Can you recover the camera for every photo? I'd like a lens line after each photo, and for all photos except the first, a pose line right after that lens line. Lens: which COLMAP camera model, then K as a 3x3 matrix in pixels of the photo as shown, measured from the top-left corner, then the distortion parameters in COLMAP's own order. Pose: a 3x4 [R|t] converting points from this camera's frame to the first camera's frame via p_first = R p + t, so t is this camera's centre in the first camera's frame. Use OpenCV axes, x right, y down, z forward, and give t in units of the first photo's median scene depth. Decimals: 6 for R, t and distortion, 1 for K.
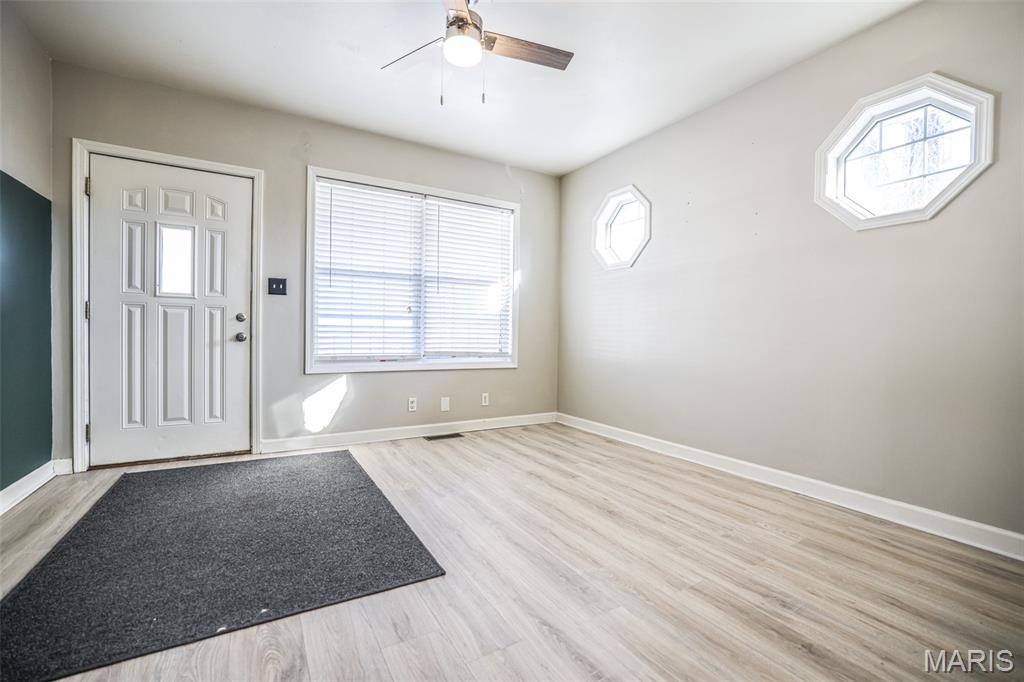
lens RADIAL K [[436.0, 0, 512.0], [0, 436.0, 341.0], [0, 0, 1]] dist [-0.043949, 0.016059]
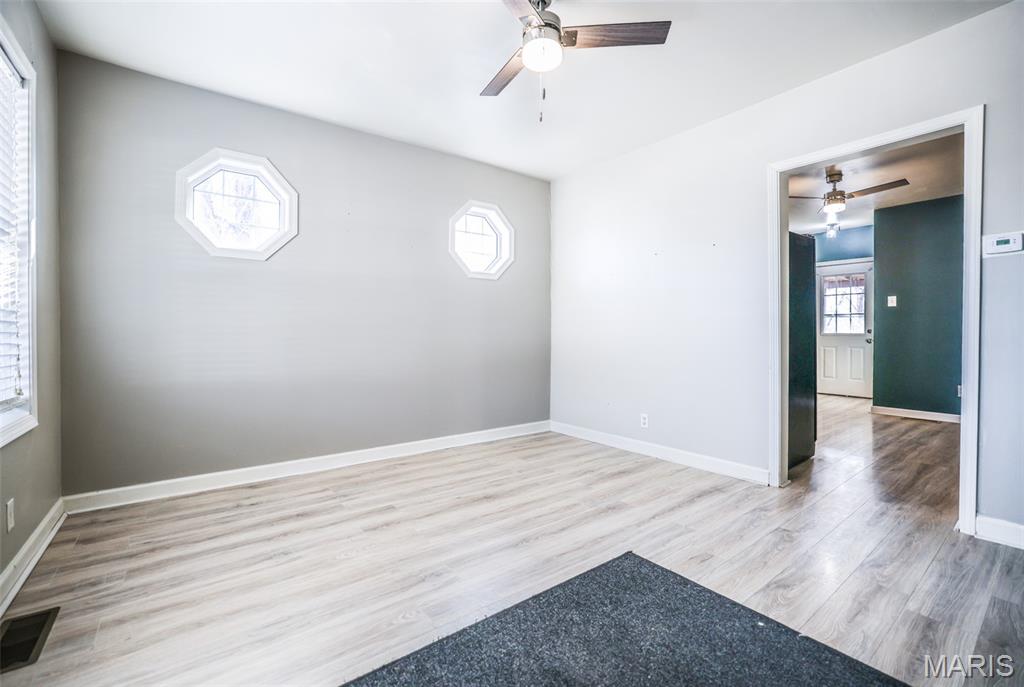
lens RADIAL K [[441.9, 0, 510.7], [0, 441.9, 335.7], [0, 0, 1]] dist [-0.040559, 0.014145]
pose [[-0.118509, -0.019058, 0.992770, -1.039317], [0.012908, 0.999702, 0.020732, -0.075425], [-0.992869, 0.015272, -0.118227, 1.154883]]
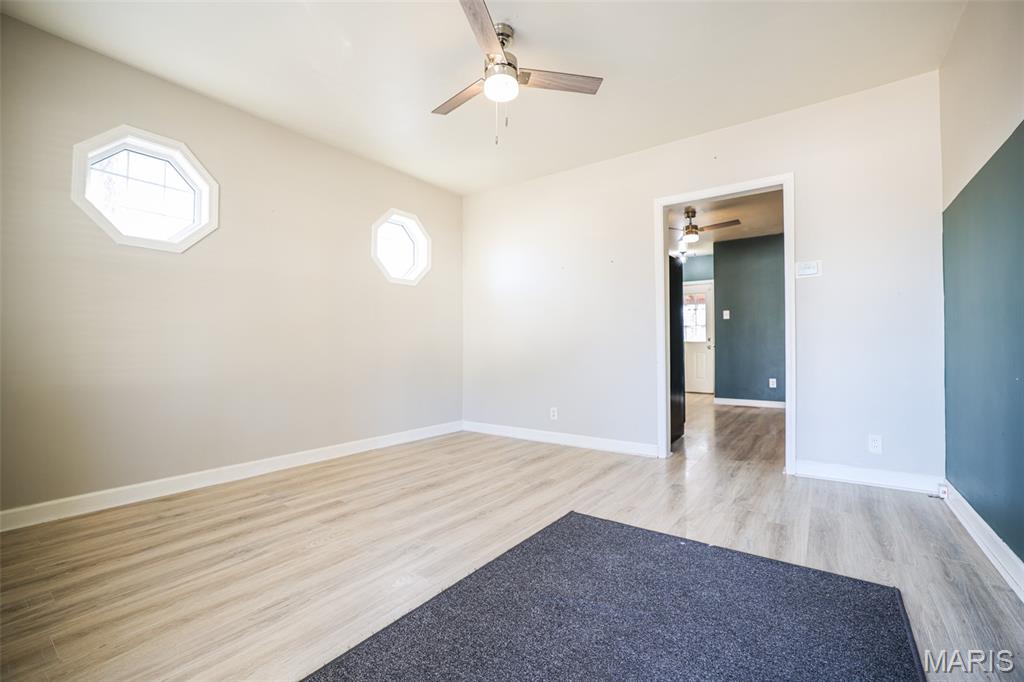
lens RADIAL K [[436.0, 0, 512.0], [0, 436.0, 341.0], [0, 0, 1]] dist [-0.043949, 0.016059]
pose [[-0.397486, 0.003005, 0.917604, -1.103563], [0.011816, 0.999928, 0.001844, -0.026391], [-0.917532, 0.011576, -0.397493, 1.377402]]
